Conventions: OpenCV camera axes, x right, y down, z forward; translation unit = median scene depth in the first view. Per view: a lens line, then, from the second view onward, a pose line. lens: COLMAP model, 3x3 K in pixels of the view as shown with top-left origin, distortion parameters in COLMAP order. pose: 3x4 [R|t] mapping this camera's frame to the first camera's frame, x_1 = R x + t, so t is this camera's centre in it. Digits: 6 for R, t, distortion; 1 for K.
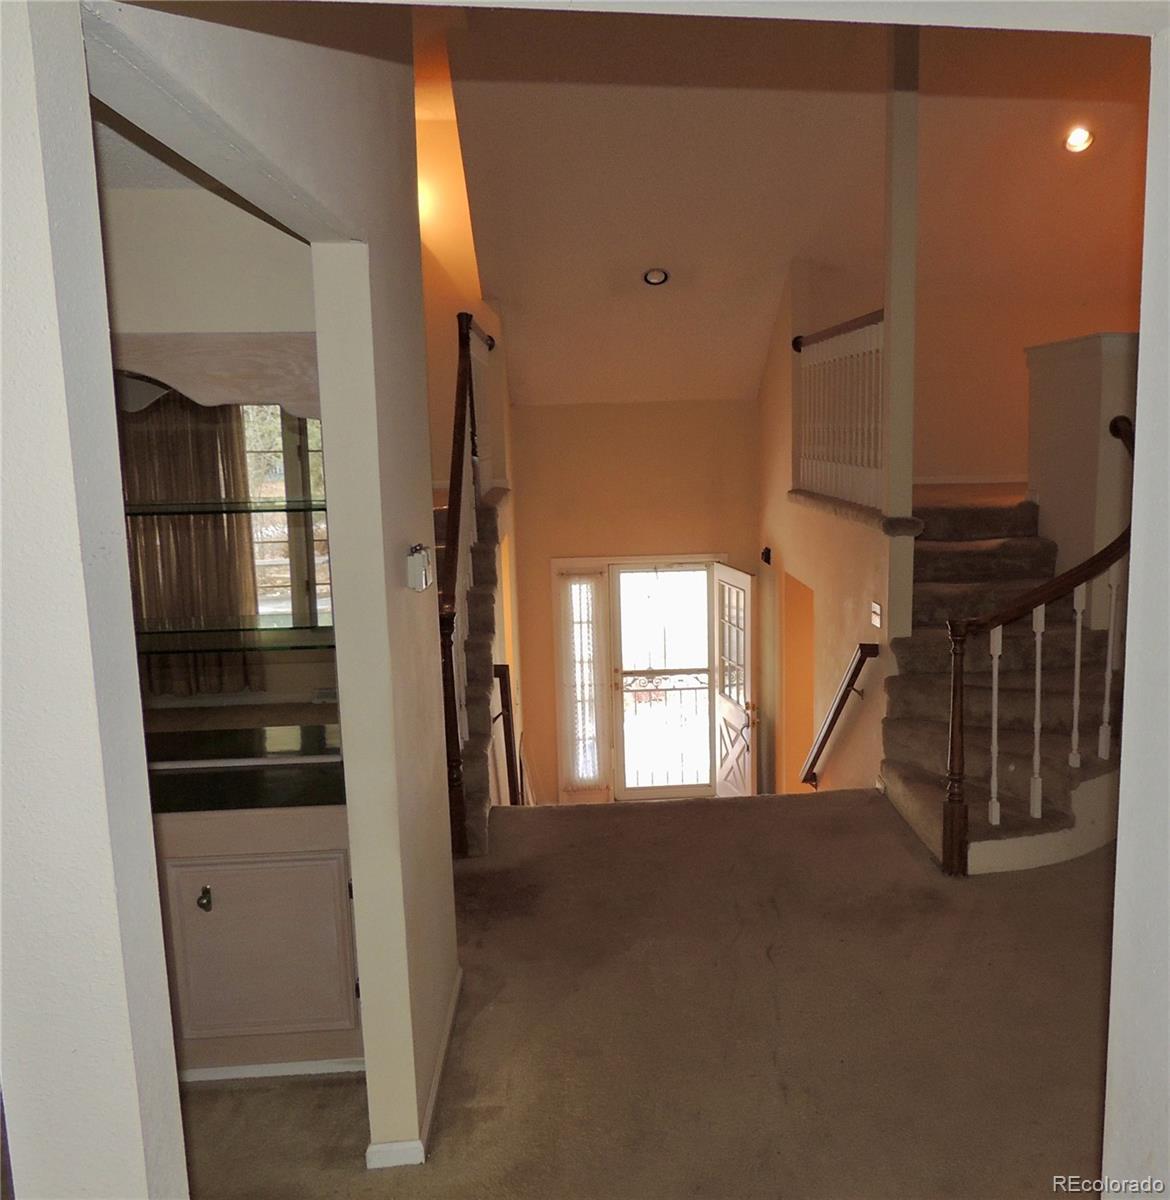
lens RADIAL K [[1269.7, 0, 586.3], [0, 1269.7, 639.9], [0, 0, 1]] dist [0.008198, 0.000387]
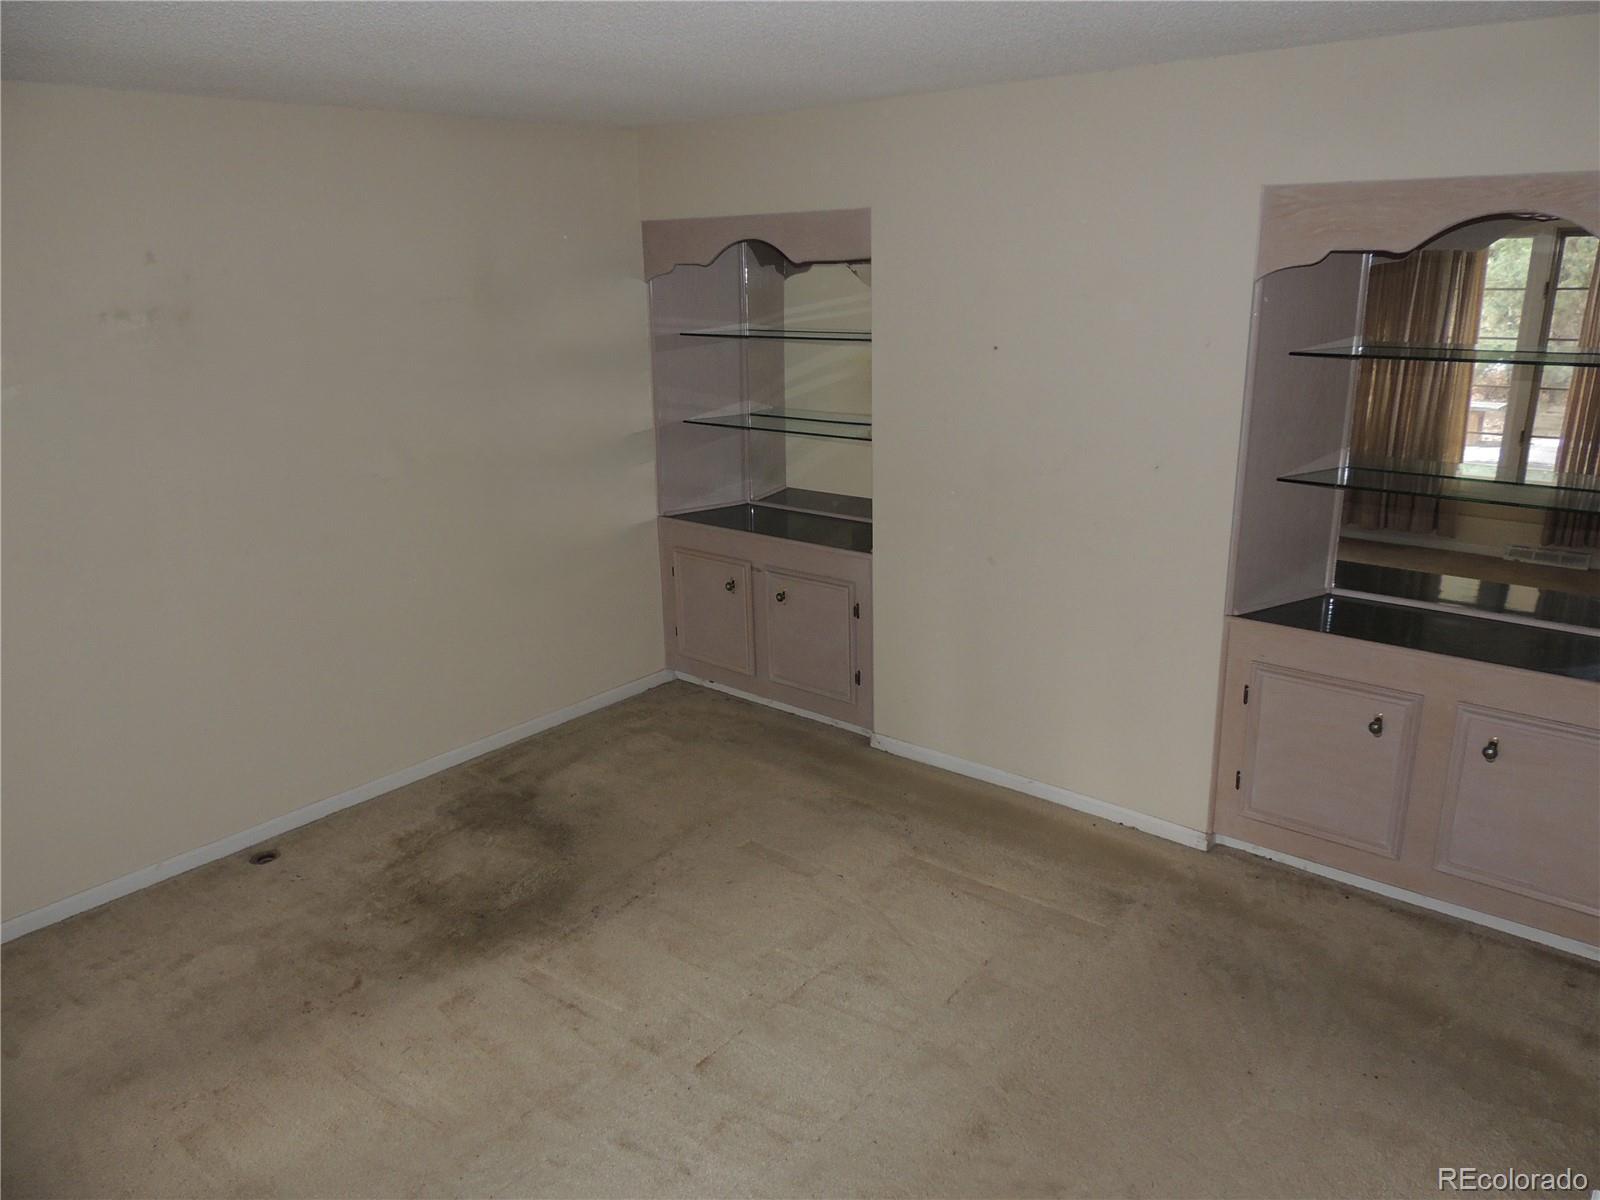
lens RADIAL K [[1144.7, 0, 800.0], [0, 1144.7, 600.0], [0, 0, 1]] dist [-0.043195, 0.003512]
pose [[0.661483, 0.198514, -0.723210, 0.140253], [-0.113410, 0.979719, 0.165193, -0.004502], [0.741336, -0.027253, 0.670581, 0.019438]]
